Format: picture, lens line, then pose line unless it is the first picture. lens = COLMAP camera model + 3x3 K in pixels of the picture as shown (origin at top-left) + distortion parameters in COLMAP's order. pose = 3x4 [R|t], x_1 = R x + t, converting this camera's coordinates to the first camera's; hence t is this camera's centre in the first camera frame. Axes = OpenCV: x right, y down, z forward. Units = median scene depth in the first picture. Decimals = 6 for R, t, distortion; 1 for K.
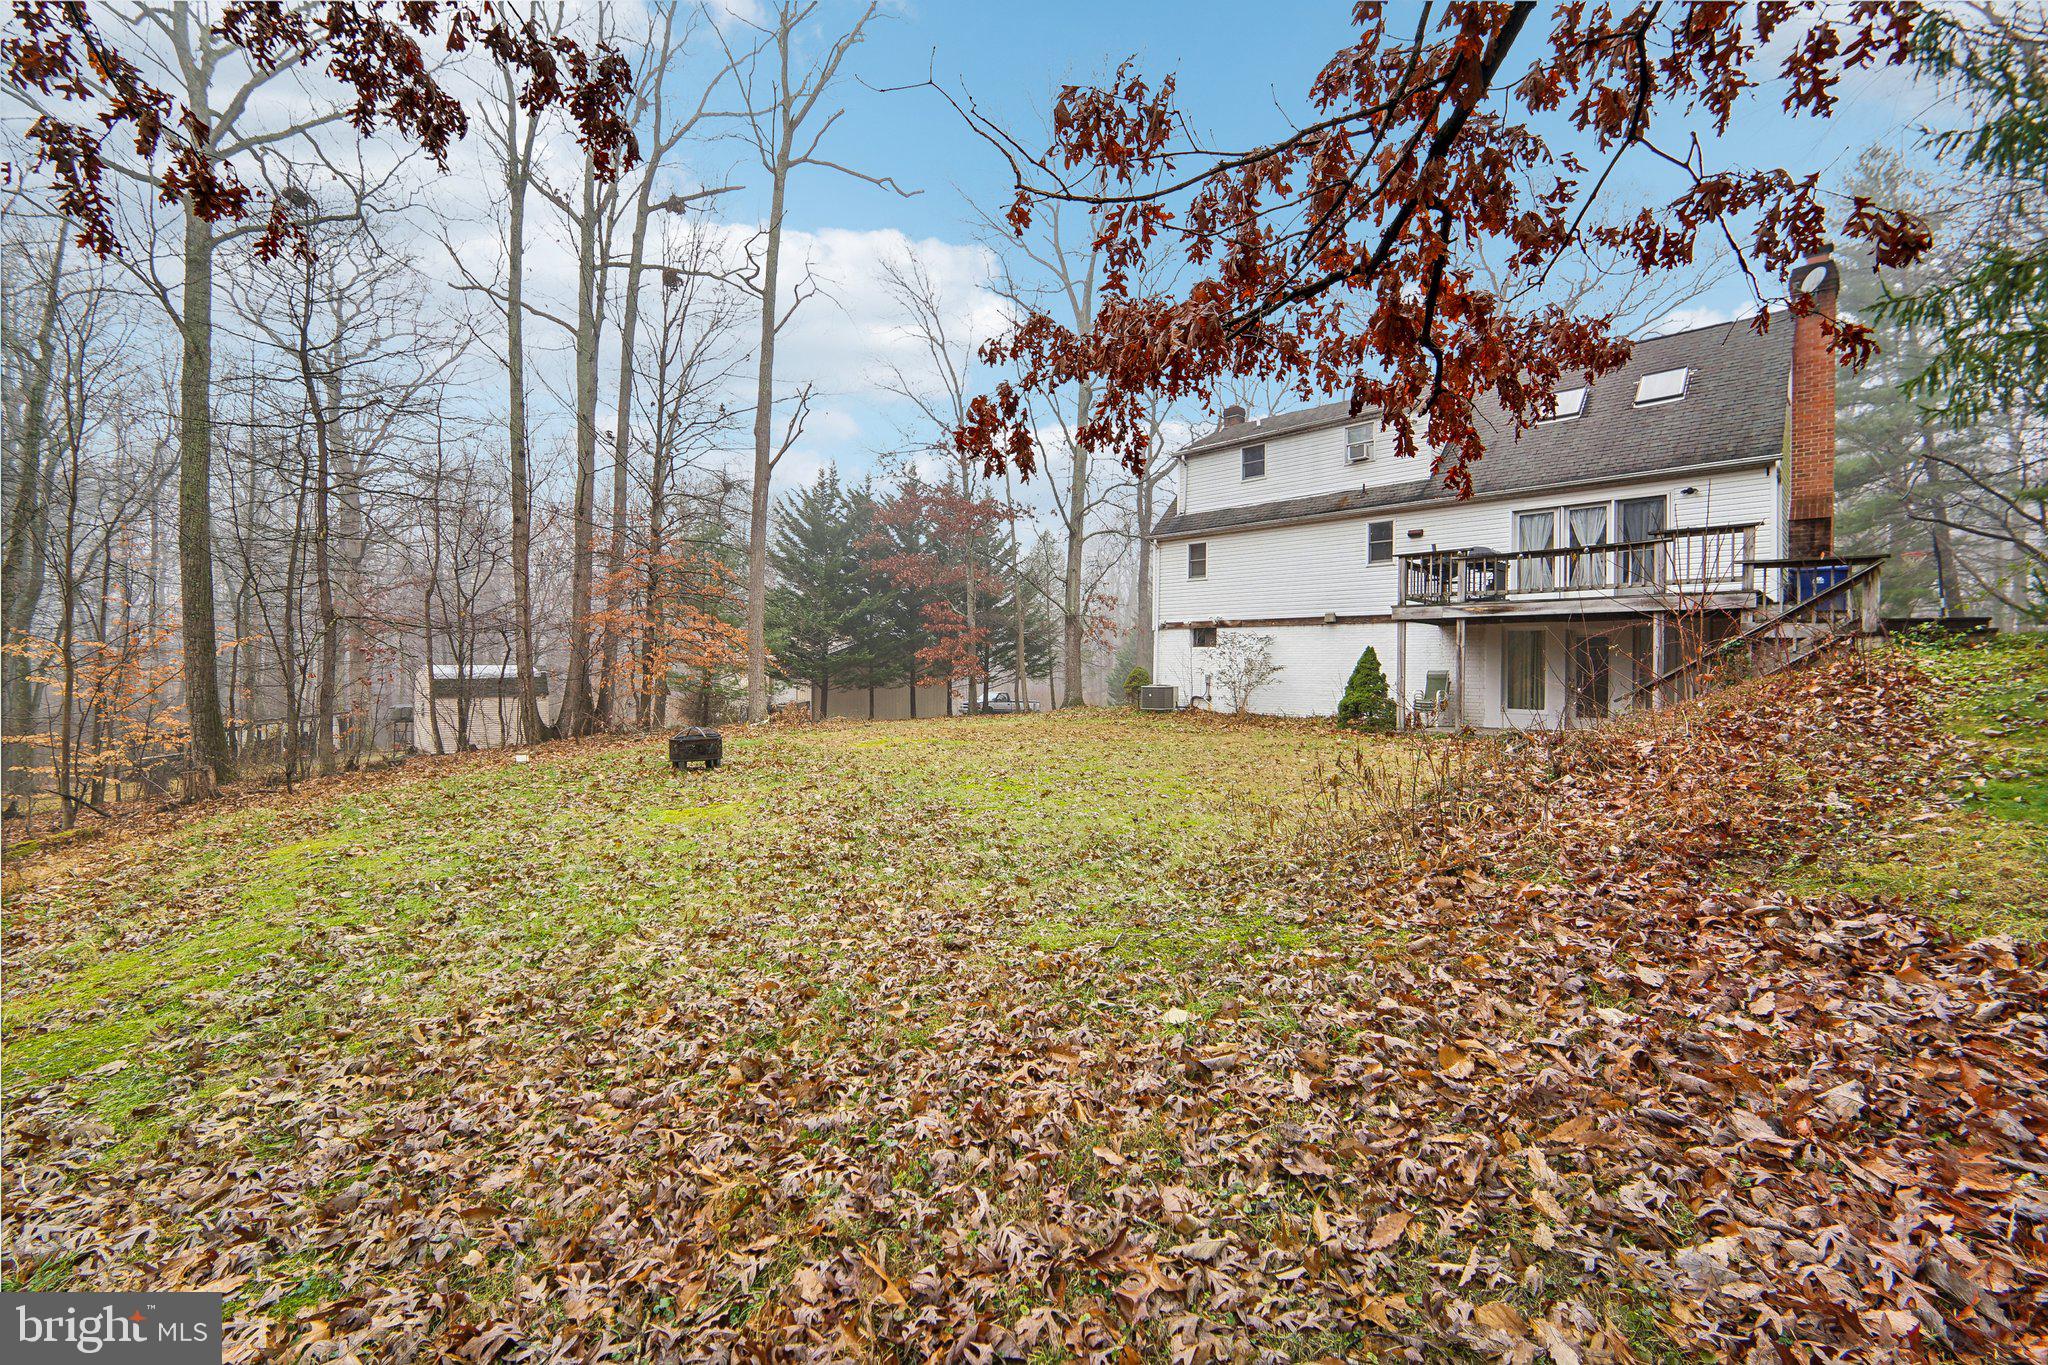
lens RADIAL K [[838.2, 0, 1023.4], [0, 838.2, 673.7], [0, 0, 1]] dist [-0.012839, -0.000560]
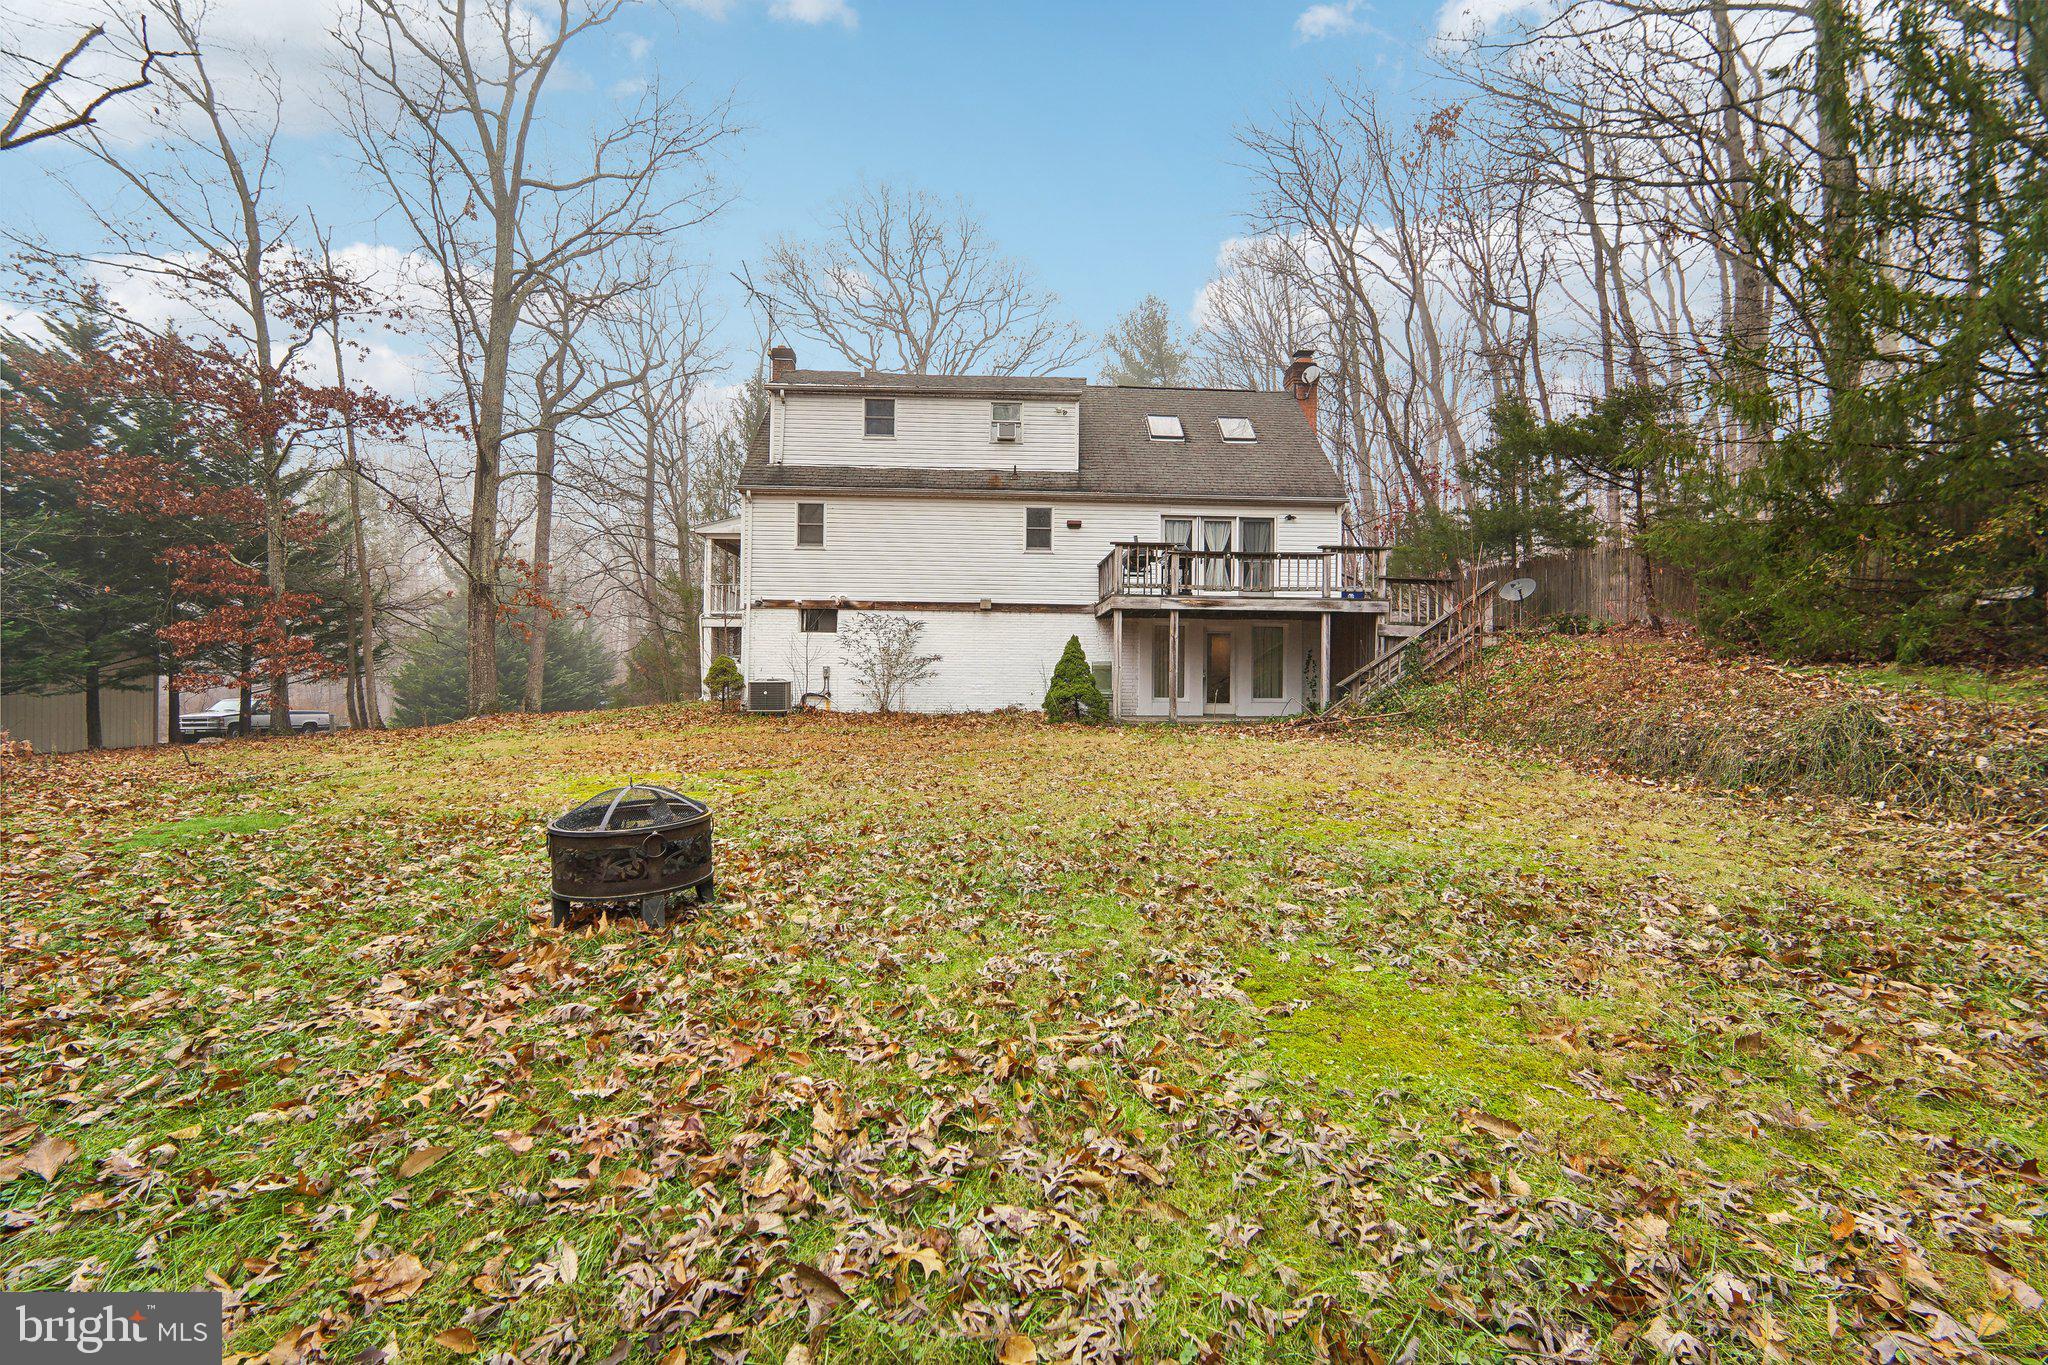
lens RADIAL K [[838.2, 0, 1023.7], [0, 838.2, 682.8], [0, 0, 1]] dist [-0.012839, -0.000560]
pose [[0.666062, -0.005642, 0.745875, -0.286854], [-0.000509, 0.999968, 0.008018, 0.011691], [-0.745896, -0.005720, 0.666038, 0.344987]]
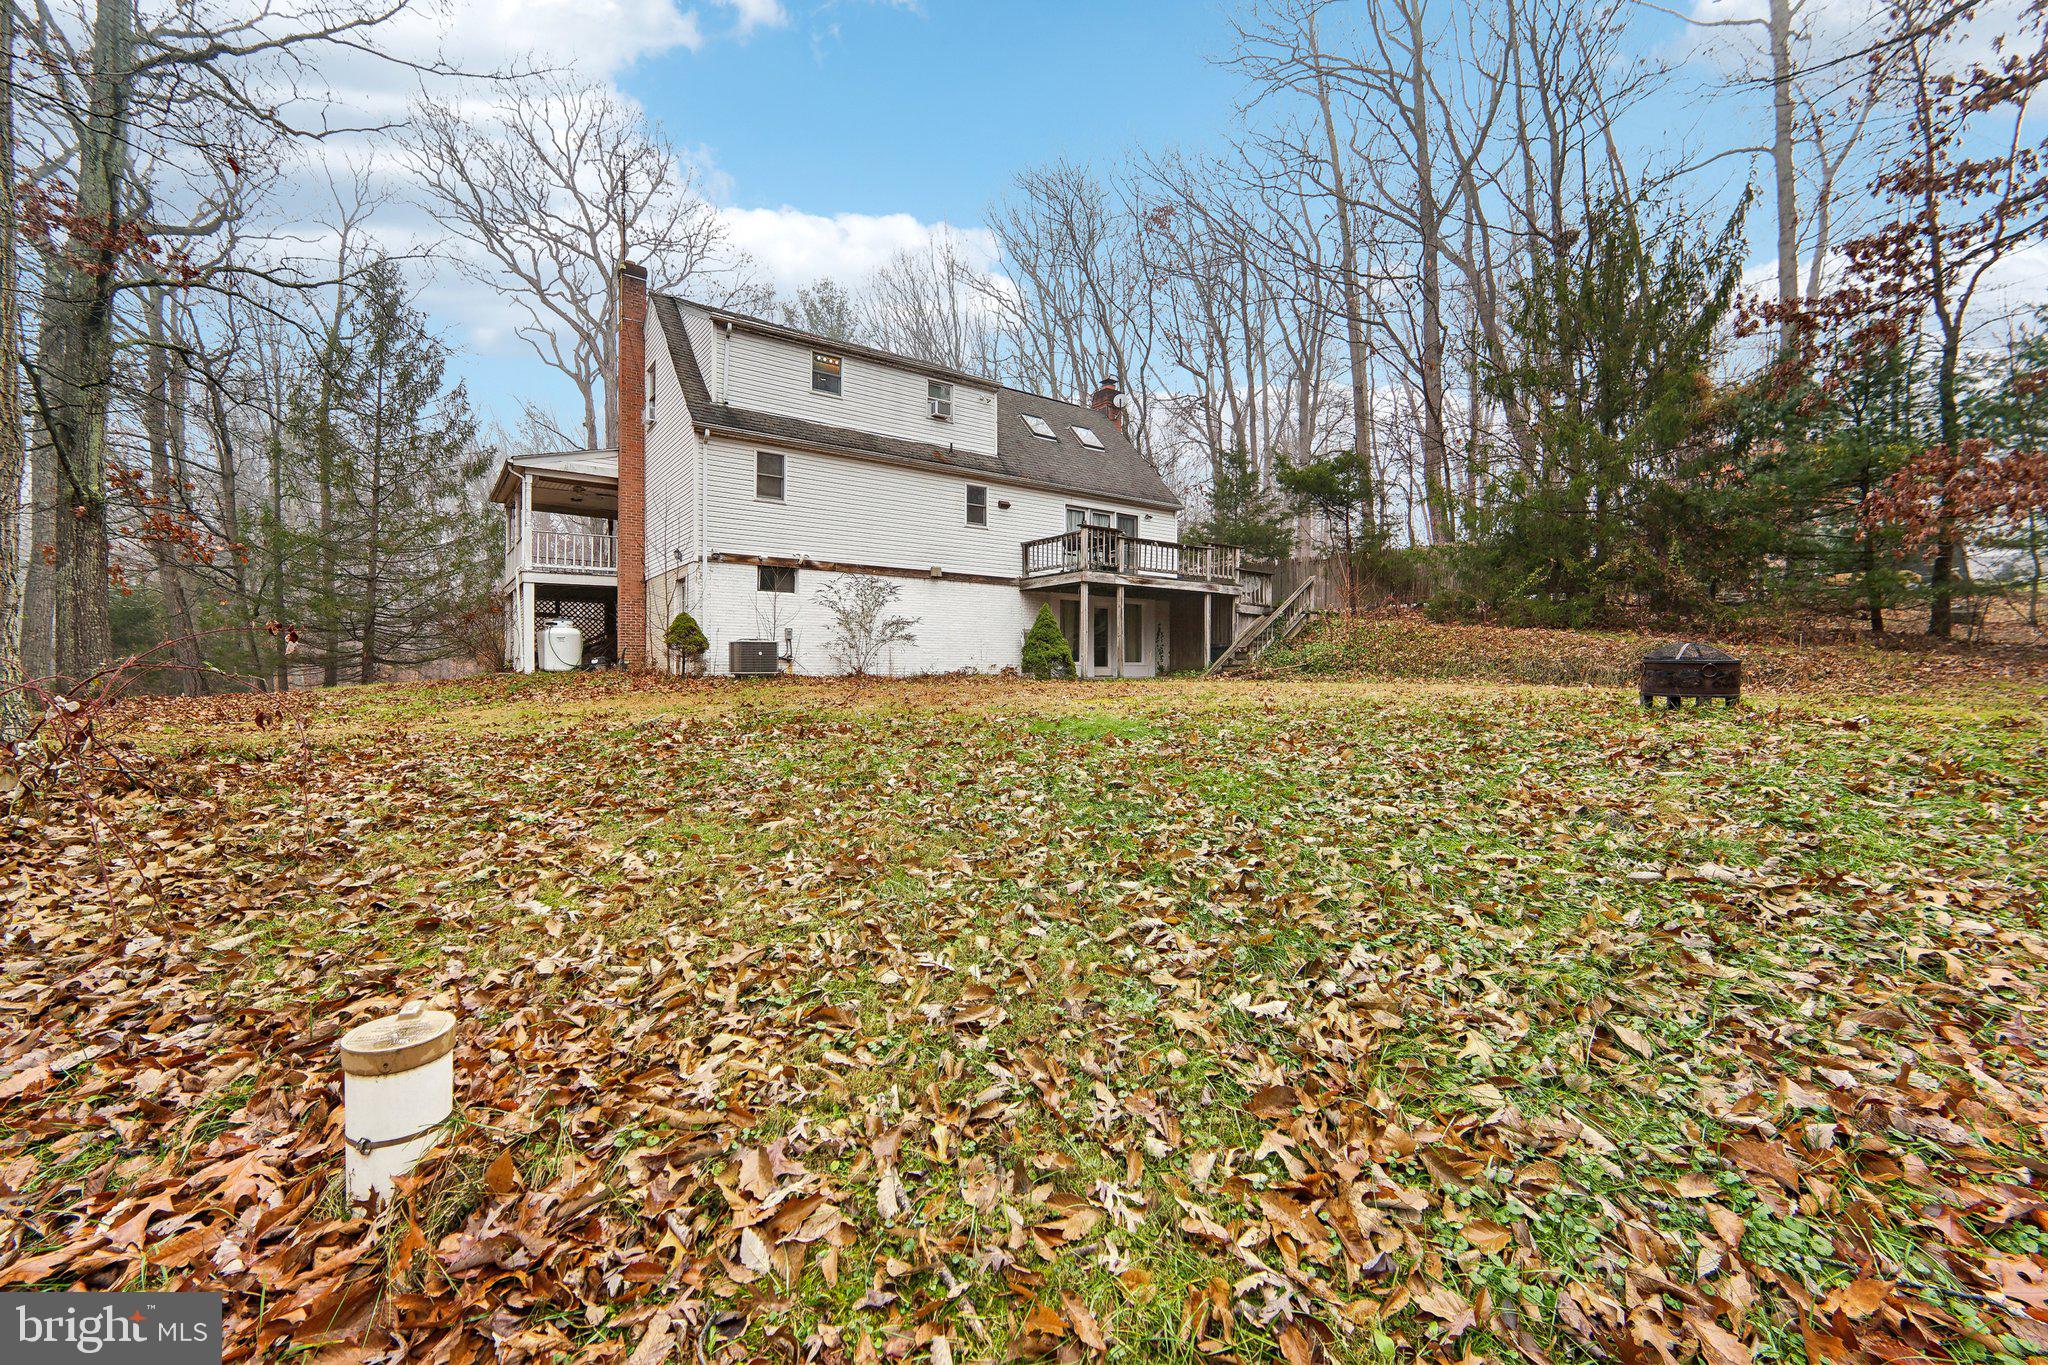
lens RADIAL K [[838.2, 0, 1028.9], [0, 838.2, 672.7], [0, 0, 1]] dist [-0.012839, -0.000560]
pose [[0.135458, -0.009160, 0.990741, -0.565685], [0.004429, 0.999953, 0.008639, 0.040259], [-0.990773, 0.003218, 0.135492, 0.744967]]
